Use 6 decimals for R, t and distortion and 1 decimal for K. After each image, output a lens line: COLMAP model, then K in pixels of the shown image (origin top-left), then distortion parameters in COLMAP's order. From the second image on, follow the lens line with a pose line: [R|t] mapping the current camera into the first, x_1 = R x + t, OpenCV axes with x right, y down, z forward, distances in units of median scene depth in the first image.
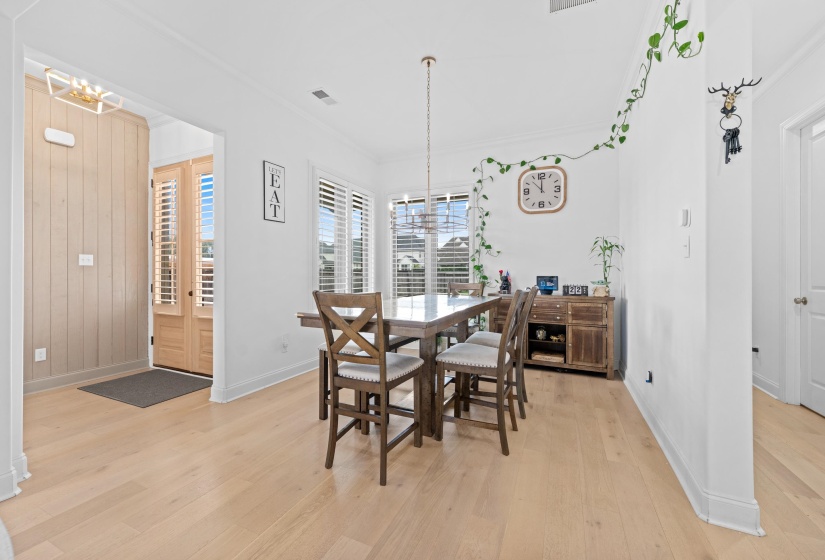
lens RADIAL K [[329.9, 0, 411.8], [0, 329.9, 275.6], [0, 0, 1]] dist [-0.028340, -0.000122]
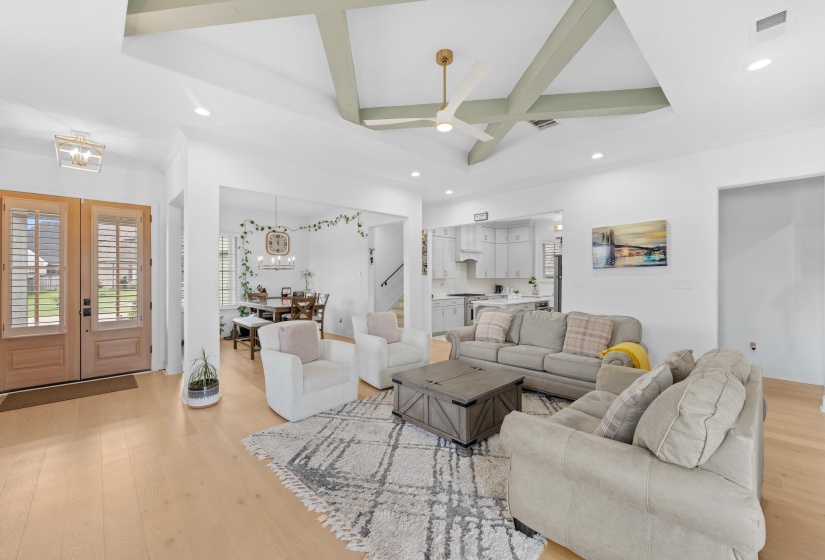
lens RADIAL K [[338.8, 0, 412.1], [0, 338.8, 274.1], [0, 0, 1]] dist [-0.000541, -0.000069]
pose [[0.357505, 0.006057, 0.933892, -1.215347], [0.002229, 0.999971, -0.007338, -0.060956], [-0.933909, 0.004705, 0.357481, -0.475082]]
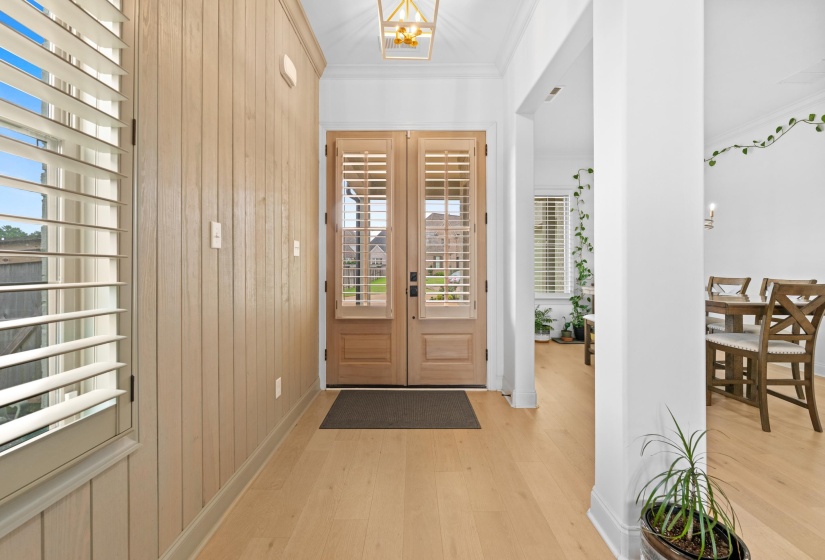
lens RADIAL K [[344.1, 0, 412.2], [0, 344.1, 267.4], [0, 0, 1]] dist [-0.000063, 0.000046]
pose [[0.899719, 0.003284, 0.436458, -0.919768], [-0.003064, 0.999995, -0.001209, -0.002314], [-0.436459, -0.000250, 0.899724, 0.180711]]
